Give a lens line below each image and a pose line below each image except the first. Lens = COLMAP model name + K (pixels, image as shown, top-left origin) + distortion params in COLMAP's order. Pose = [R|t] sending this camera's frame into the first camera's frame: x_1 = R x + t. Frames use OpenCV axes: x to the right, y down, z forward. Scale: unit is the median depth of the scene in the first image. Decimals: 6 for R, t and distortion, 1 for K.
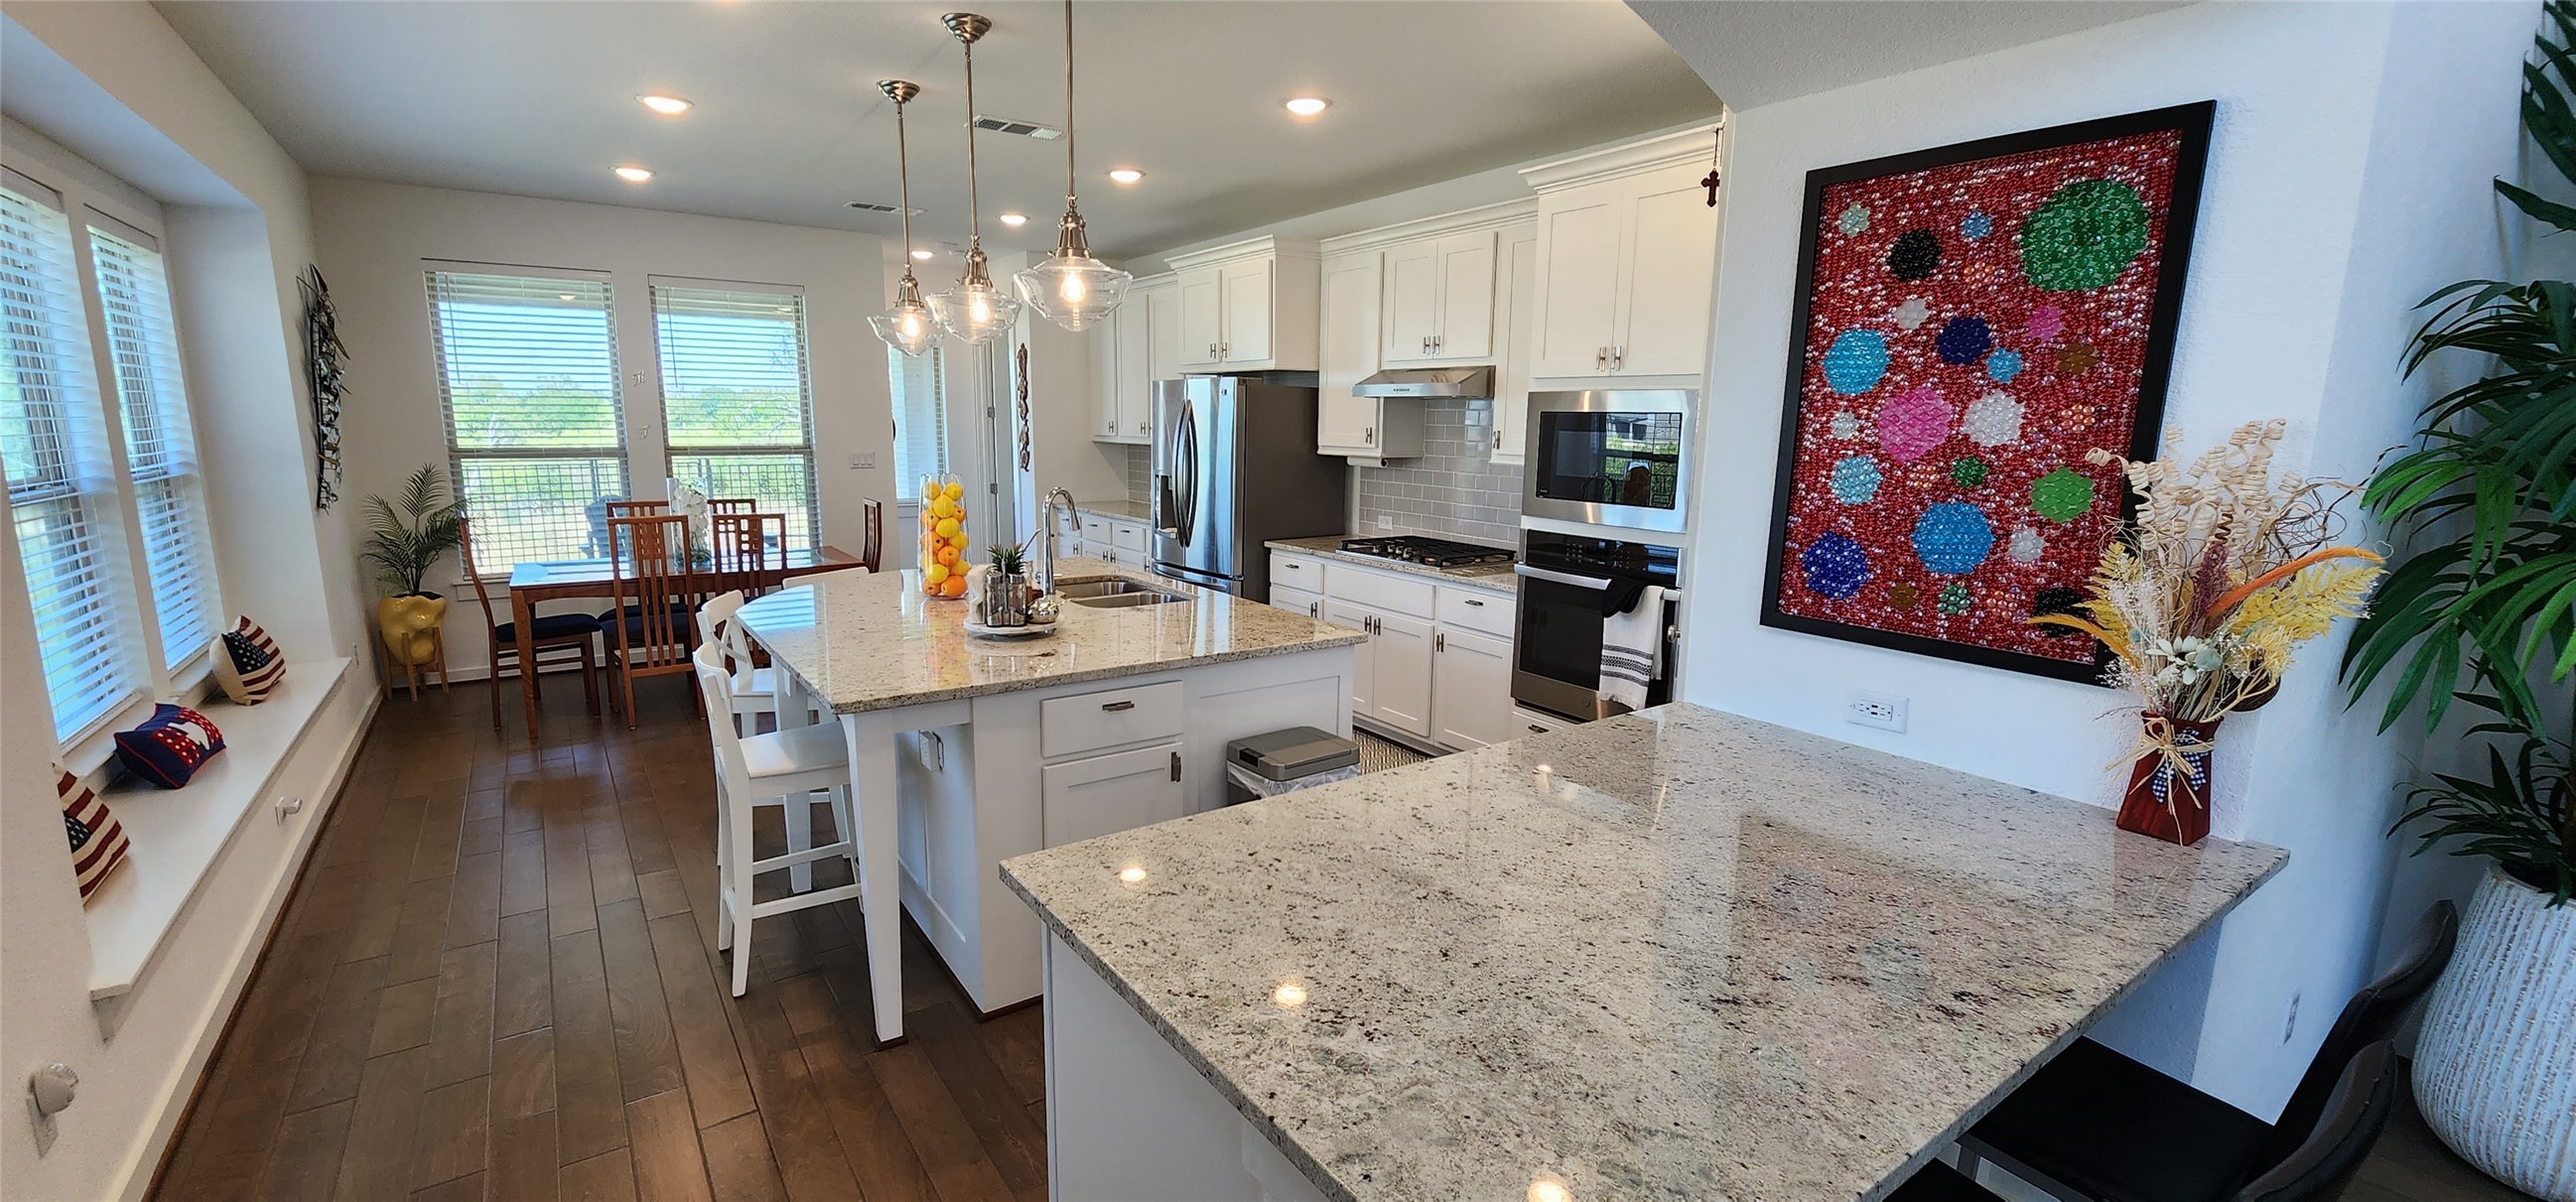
lens RADIAL K [[1063.2, 0, 1281.4], [0, 1063.2, 612.4], [0, 0, 1]] dist [0.000270, -0.000865]
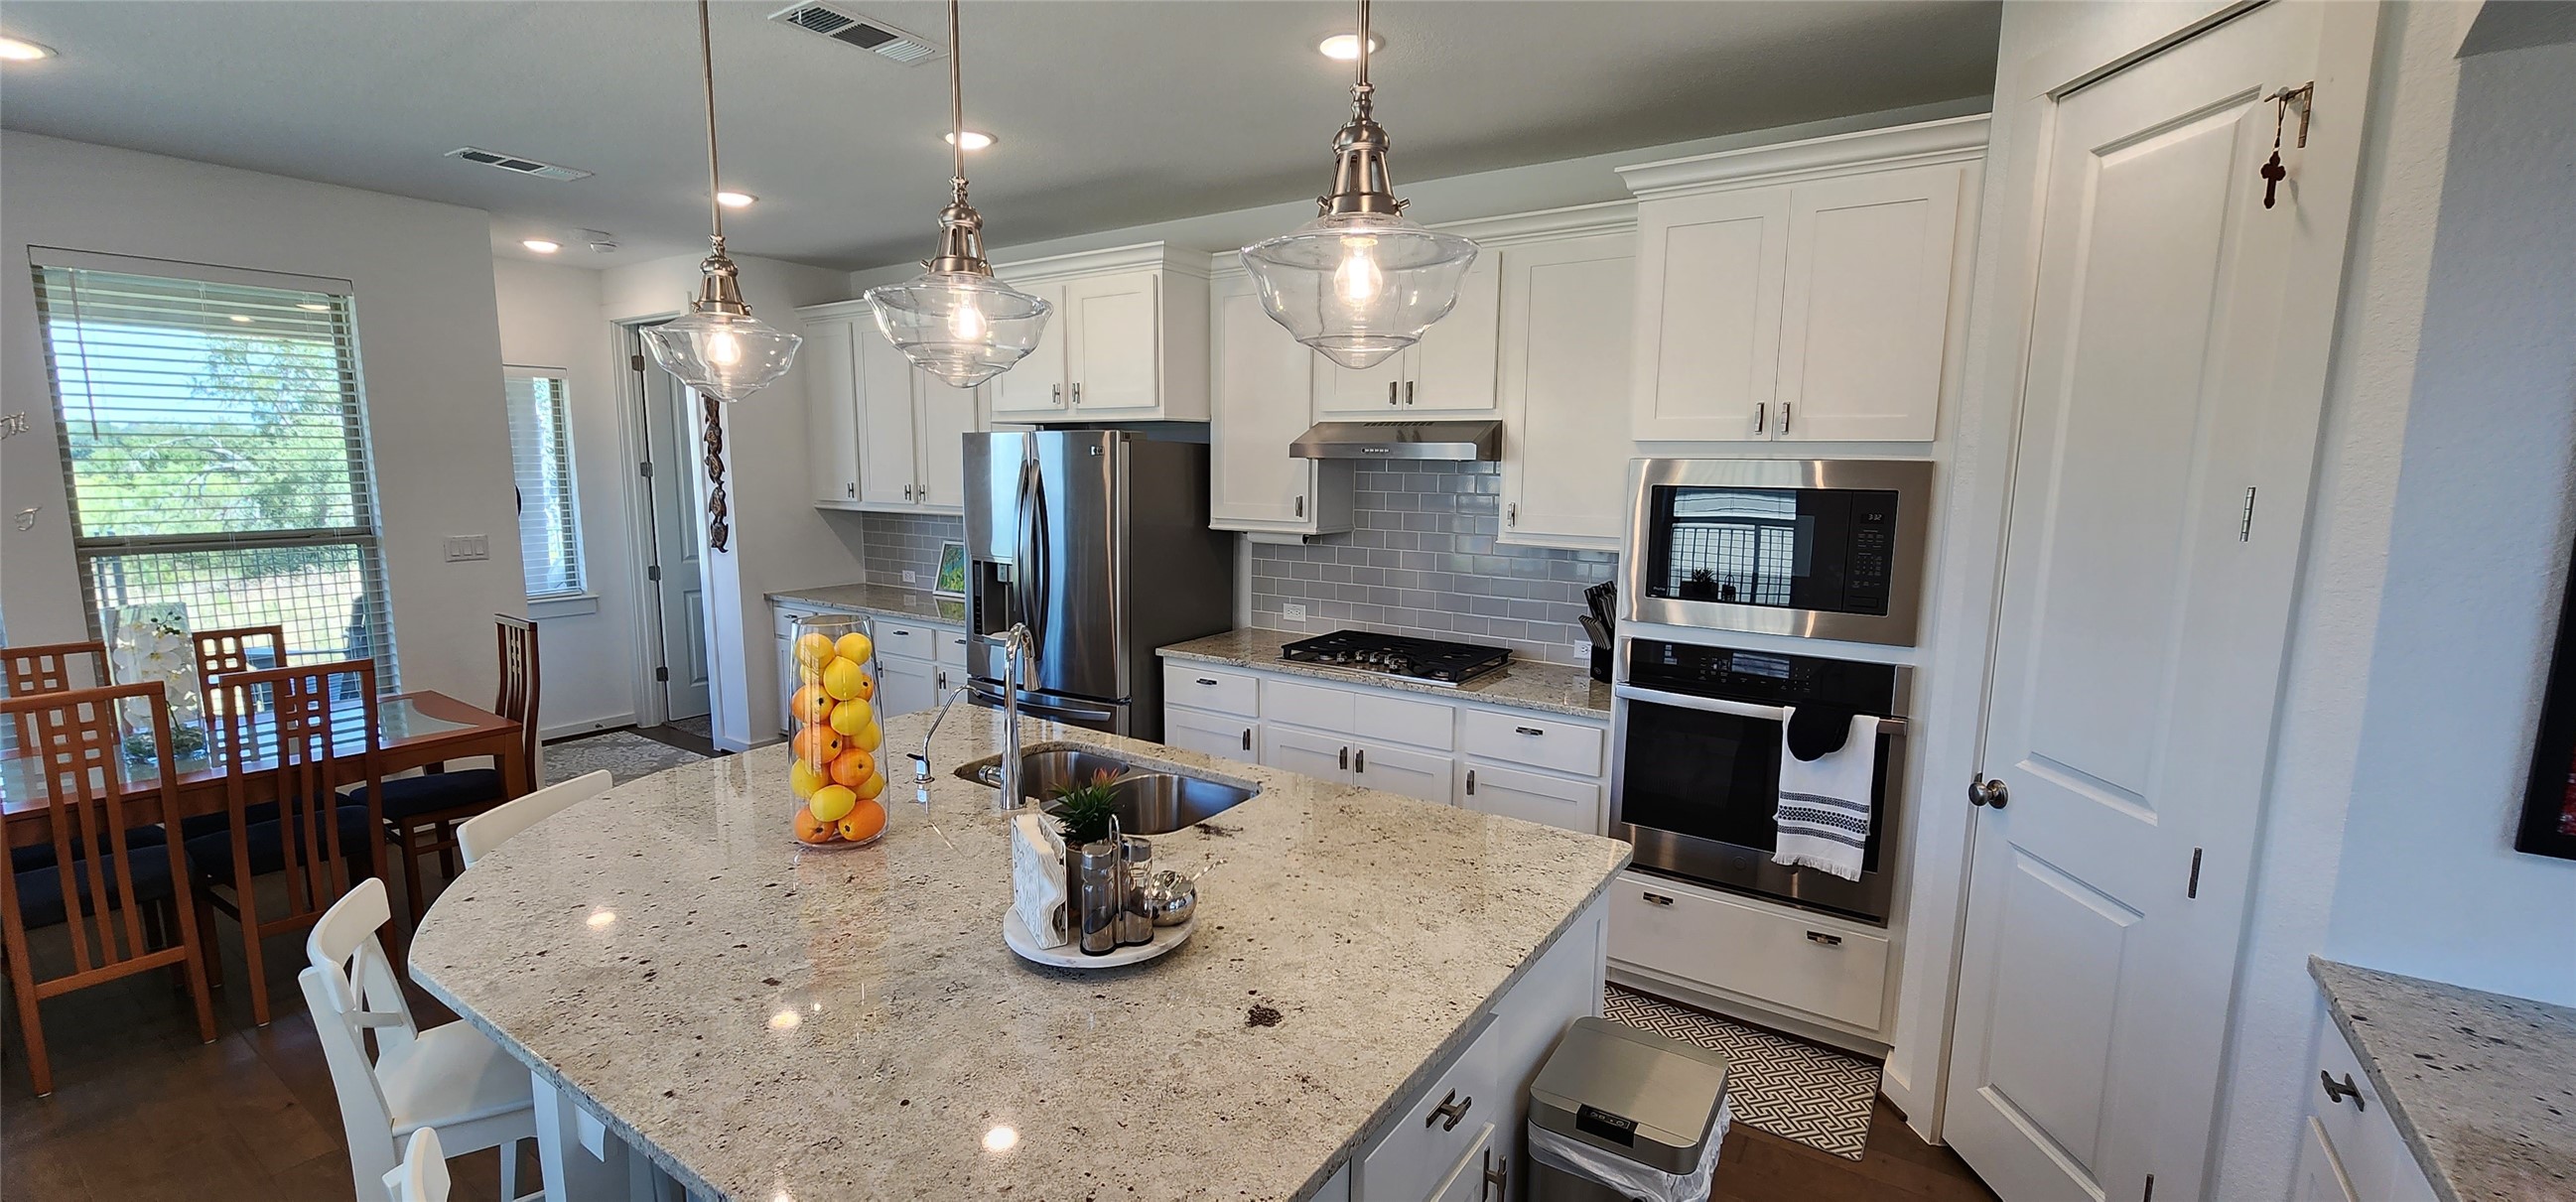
lens RADIAL K [[1062.0, 0, 1272.9], [0, 1062.0, 612.0], [0, 0, 1]] dist [-0.001502, -0.000792]
pose [[0.937227, -0.054703, 0.344403, -0.201540], [0.066717, 0.997504, -0.023121, -0.072455], [-0.342278, 0.044647, 0.938537, 0.282282]]
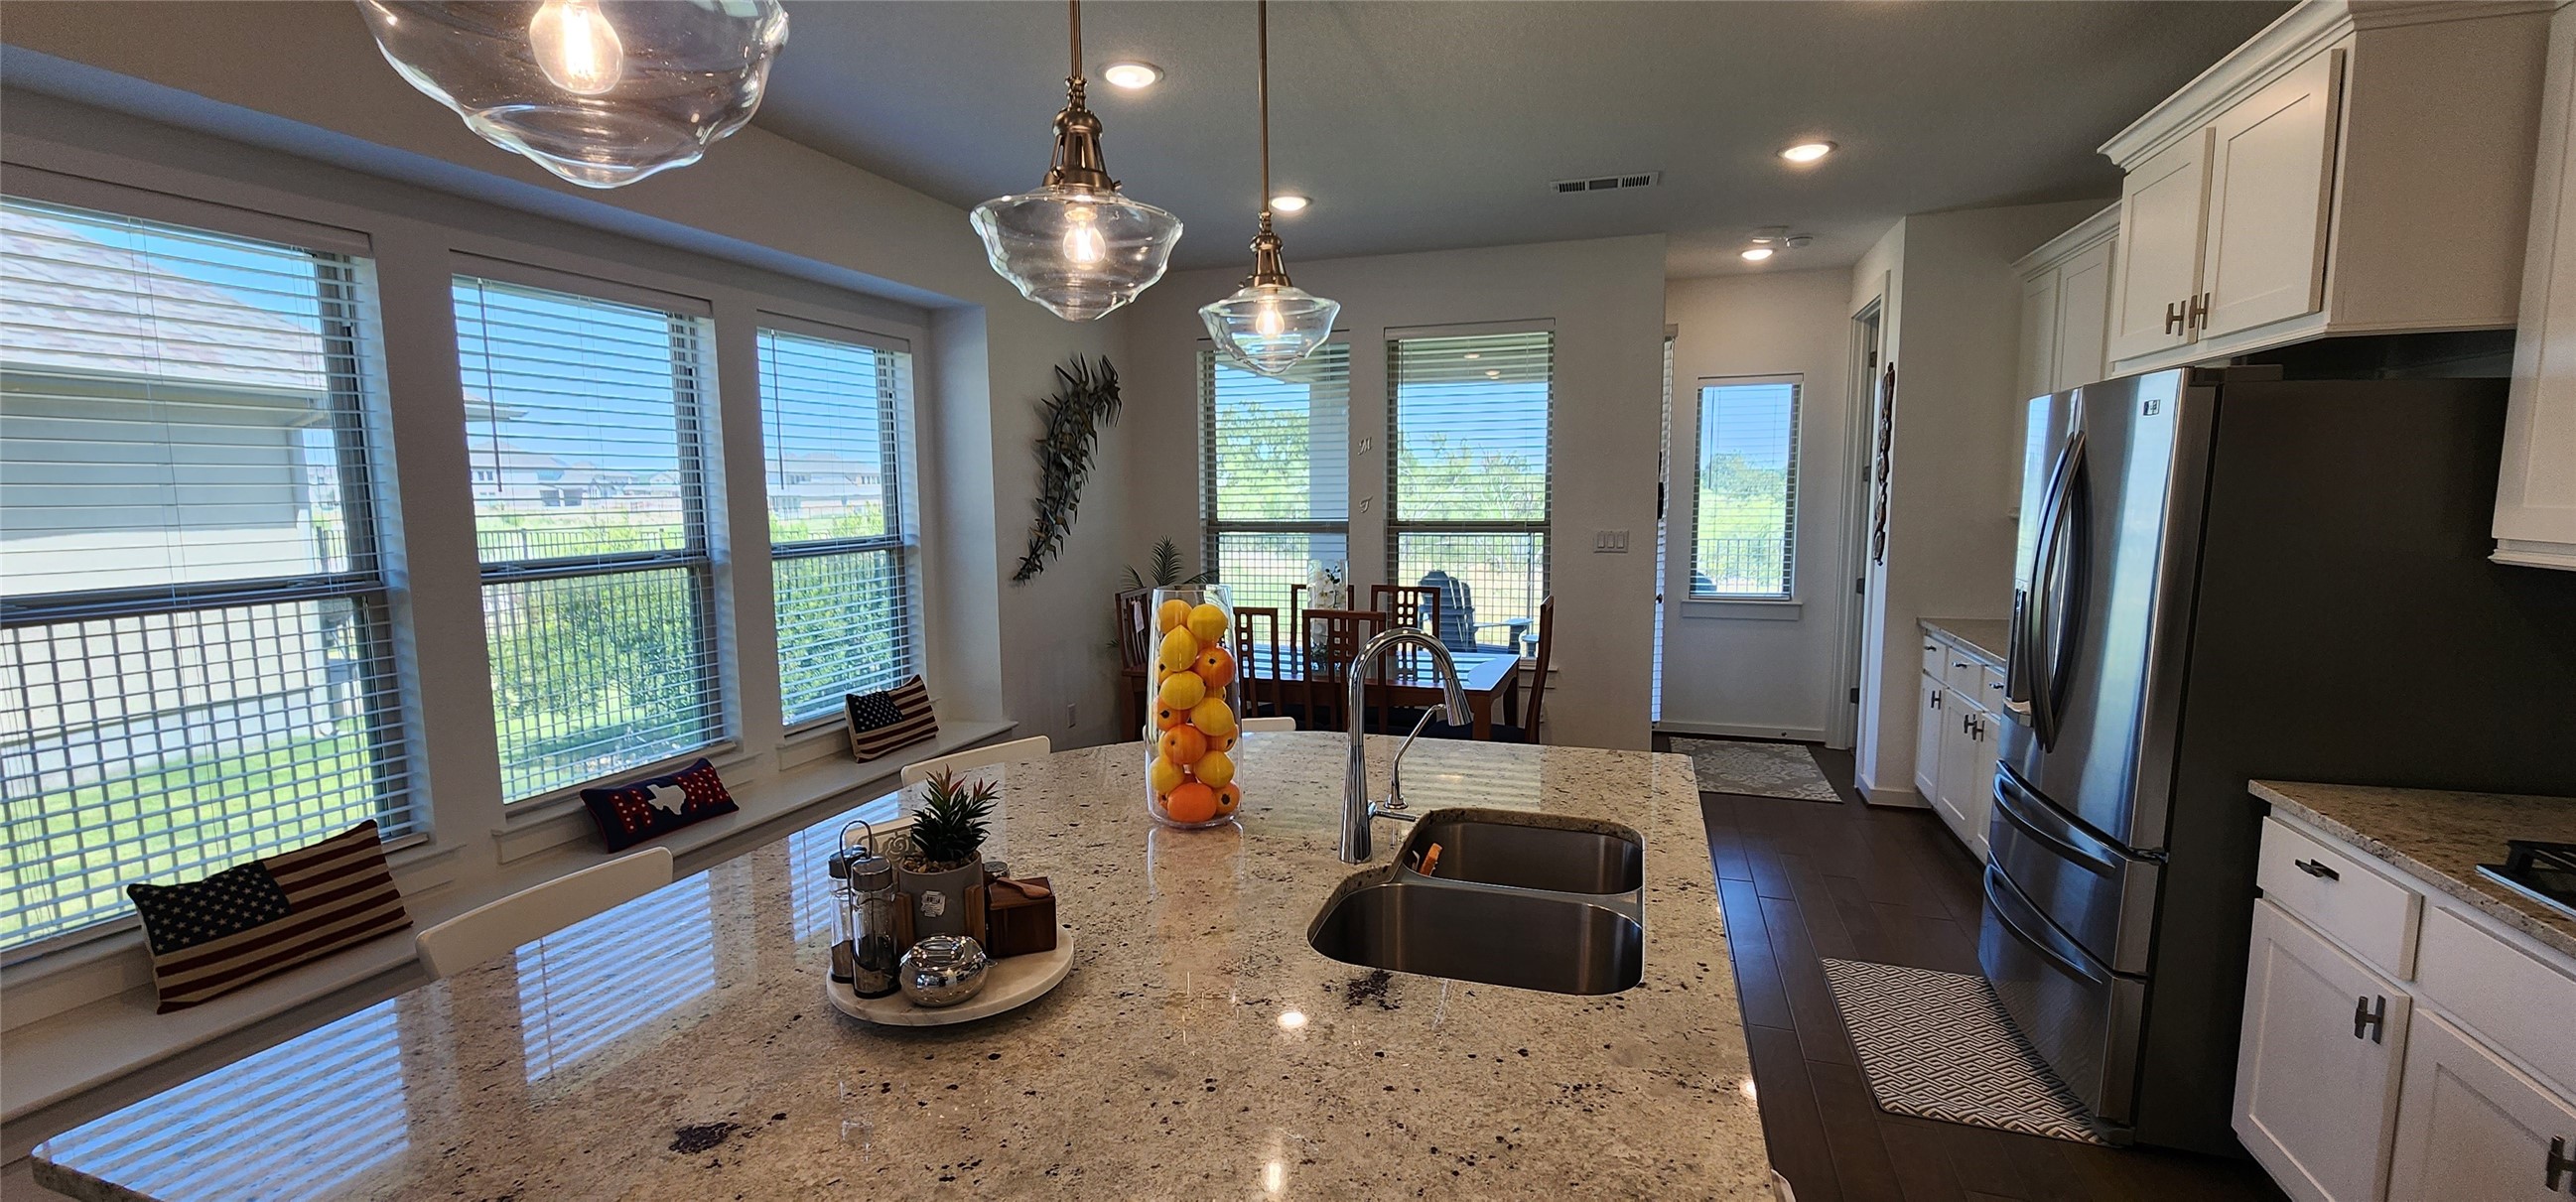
lens RADIAL K [[1062.0, 0, 1272.9], [0, 1062.0, 612.0], [0, 0, 1]] dist [-0.001502, -0.000792]
pose [[0.585472, 0.078692, -0.806865, 0.086797], [-0.131077, 0.991371, 0.001575, -0.084820], [0.800026, 0.104839, 0.590734, 0.495447]]
